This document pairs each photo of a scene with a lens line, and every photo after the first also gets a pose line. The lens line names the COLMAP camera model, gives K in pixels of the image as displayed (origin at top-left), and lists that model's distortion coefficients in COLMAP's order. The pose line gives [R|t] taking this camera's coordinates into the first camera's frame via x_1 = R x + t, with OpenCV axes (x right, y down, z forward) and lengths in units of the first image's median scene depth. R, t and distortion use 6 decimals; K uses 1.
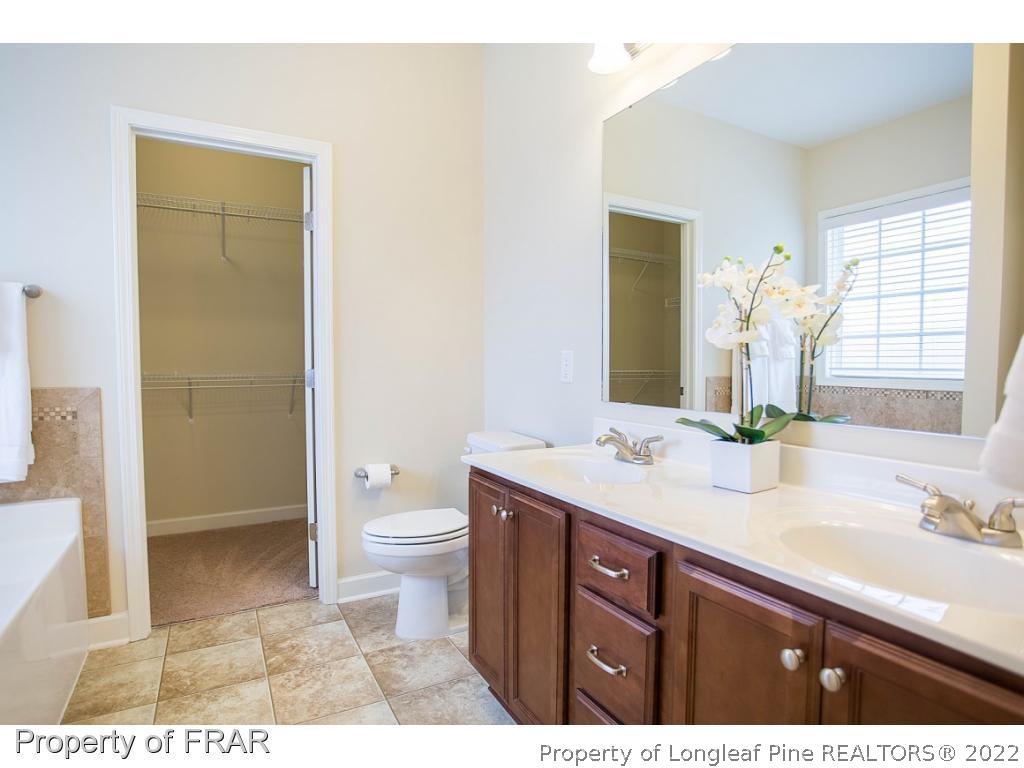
lens RADIAL K [[569.5, 0, 512.0], [0, 569.5, 384.0], [0, 0, 1]] dist [-0.074765, 0.032897]
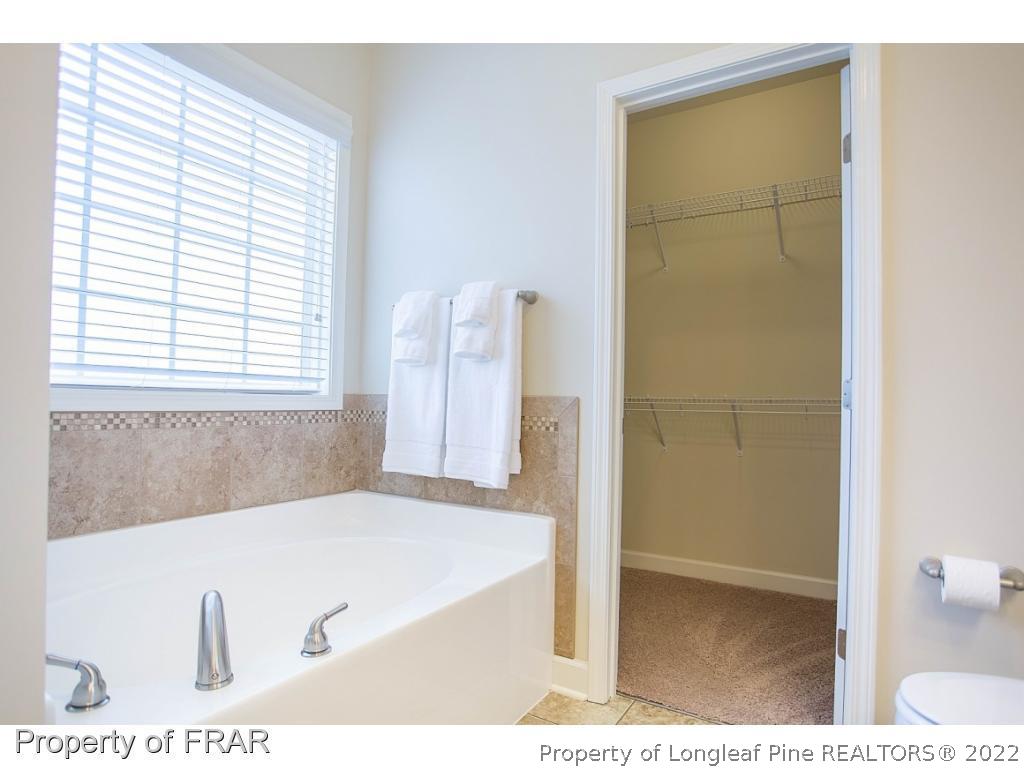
lens RADIAL K [[569.5, 0, 512.0], [0, 569.5, 384.0], [0, 0, 1]] dist [-0.074765, 0.032897]
pose [[0.495258, -0.011563, -0.868669, -0.006179], [-0.053639, 0.997597, -0.043860, 0.031175], [0.867089, 0.068317, 0.493447, 0.460557]]
